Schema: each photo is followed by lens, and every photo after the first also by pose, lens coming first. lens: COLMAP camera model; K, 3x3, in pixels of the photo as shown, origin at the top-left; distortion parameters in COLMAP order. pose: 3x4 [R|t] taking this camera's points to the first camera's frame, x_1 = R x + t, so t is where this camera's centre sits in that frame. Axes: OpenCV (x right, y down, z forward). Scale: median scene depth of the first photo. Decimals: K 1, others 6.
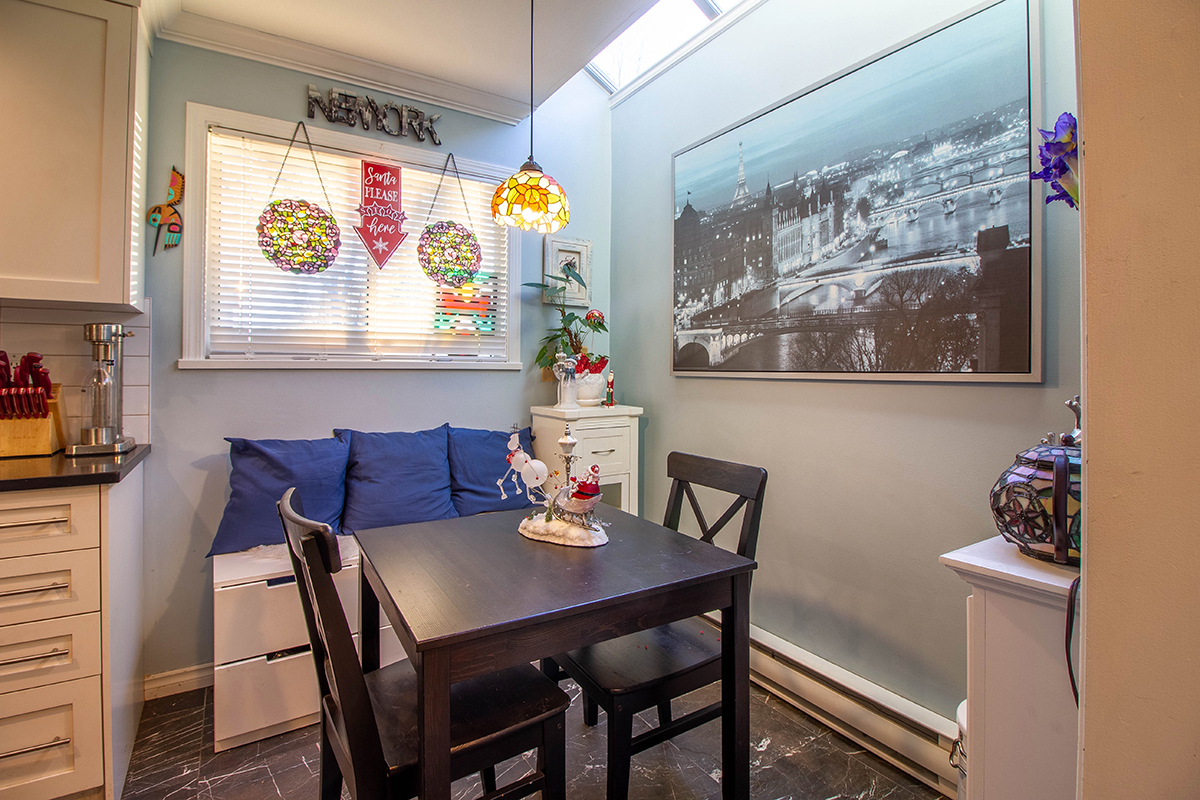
lens RADIAL K [[572.0, 0, 598.4], [0, 572.0, 370.9], [0, 0, 1]] dist [-0.002378, -0.009315]
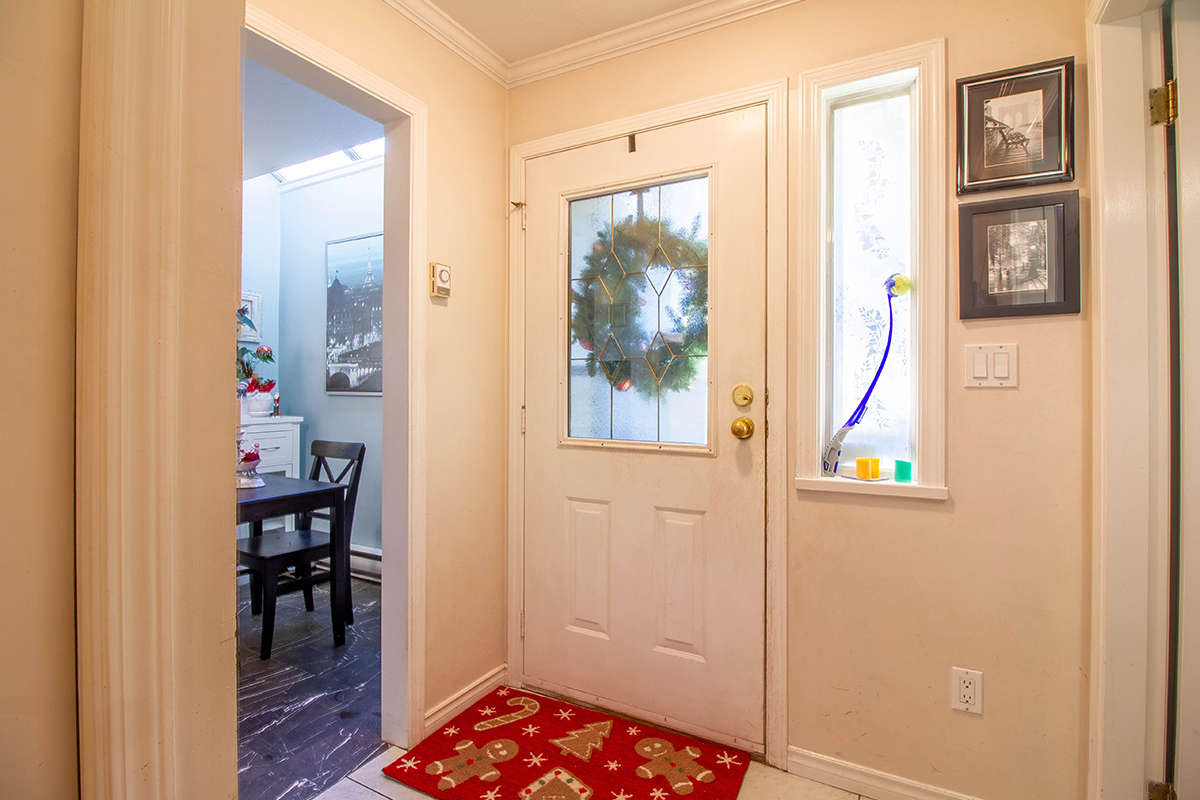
lens RADIAL K [[548.4, 0, 597.4], [0, 548.4, 391.5], [0, 0, 1]] dist [-0.001995, -0.008879]
pose [[0.868248, 0.001835, 0.496127, 0.045979], [-0.002672, 0.999996, 0.000977, -0.002346], [-0.496123, -0.002174, 0.868249, -0.664971]]
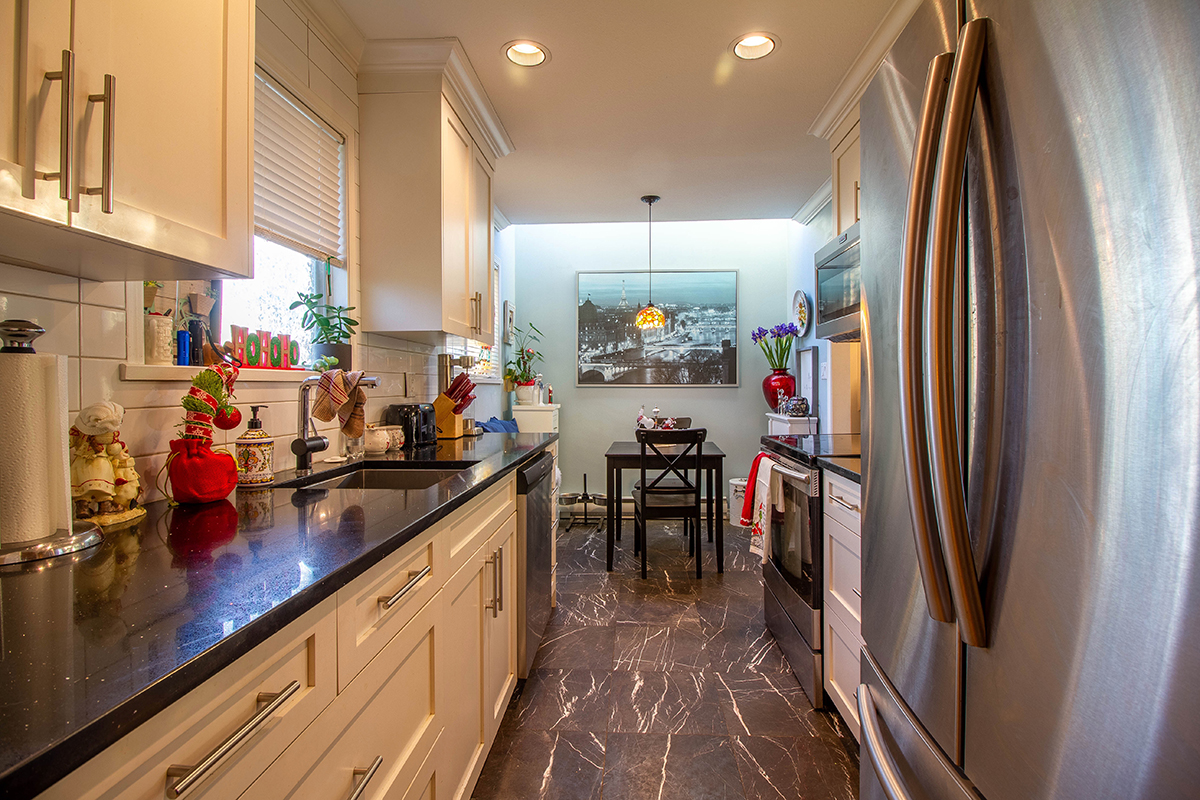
lens RADIAL K [[572.0, 0, 604.2], [0, 572.0, 387.9], [0, 0, 1]] dist [-0.002378, -0.009315]
pose [[0.557793, -0.007925, 0.829942, -1.694840], [0.004214, 0.999969, 0.006717, 0.000338], [-0.829969, -0.000249, 0.557809, -0.176227]]
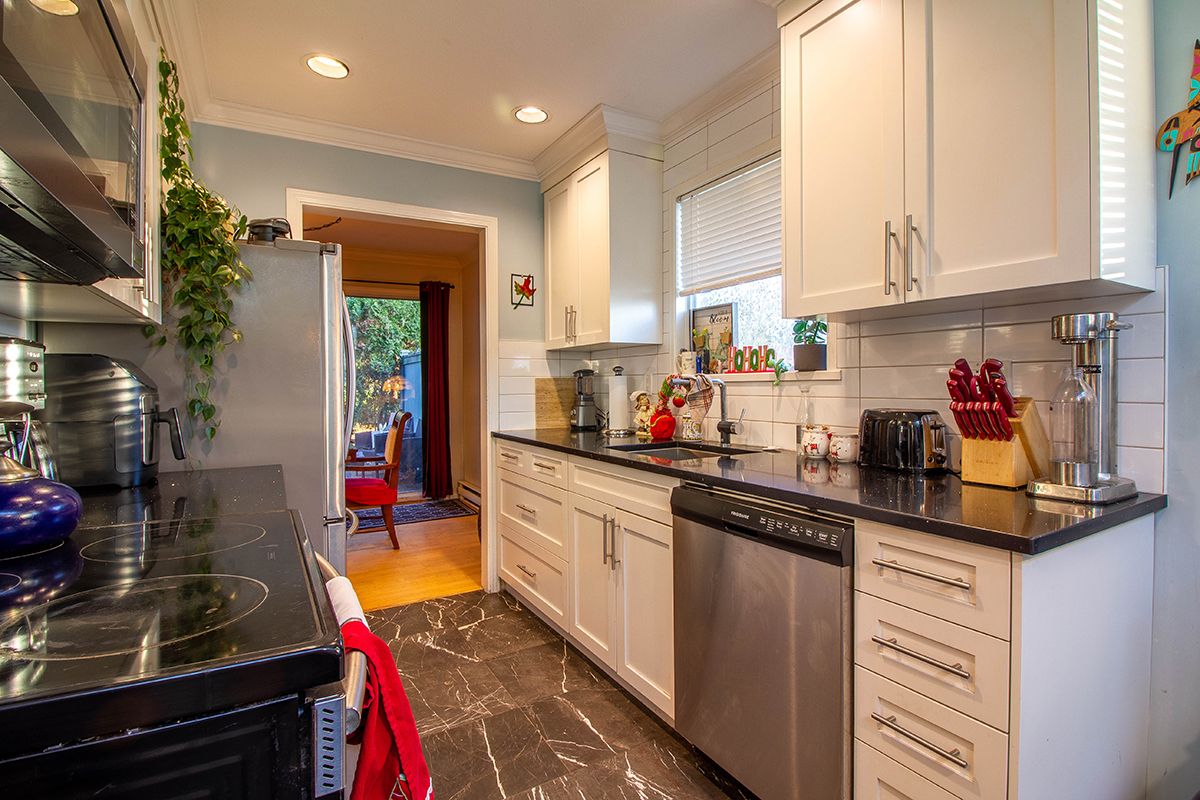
lens RADIAL K [[572.0, 0, 595.1], [0, 572.0, 391.1], [0, 0, 1]] dist [-0.002378, -0.009315]
pose [[-0.020901, 0.010191, -0.999730, -0.142476], [0.007452, 0.999922, 0.010037, 0.000674], [0.999754, -0.007240, -0.020975, 0.379015]]
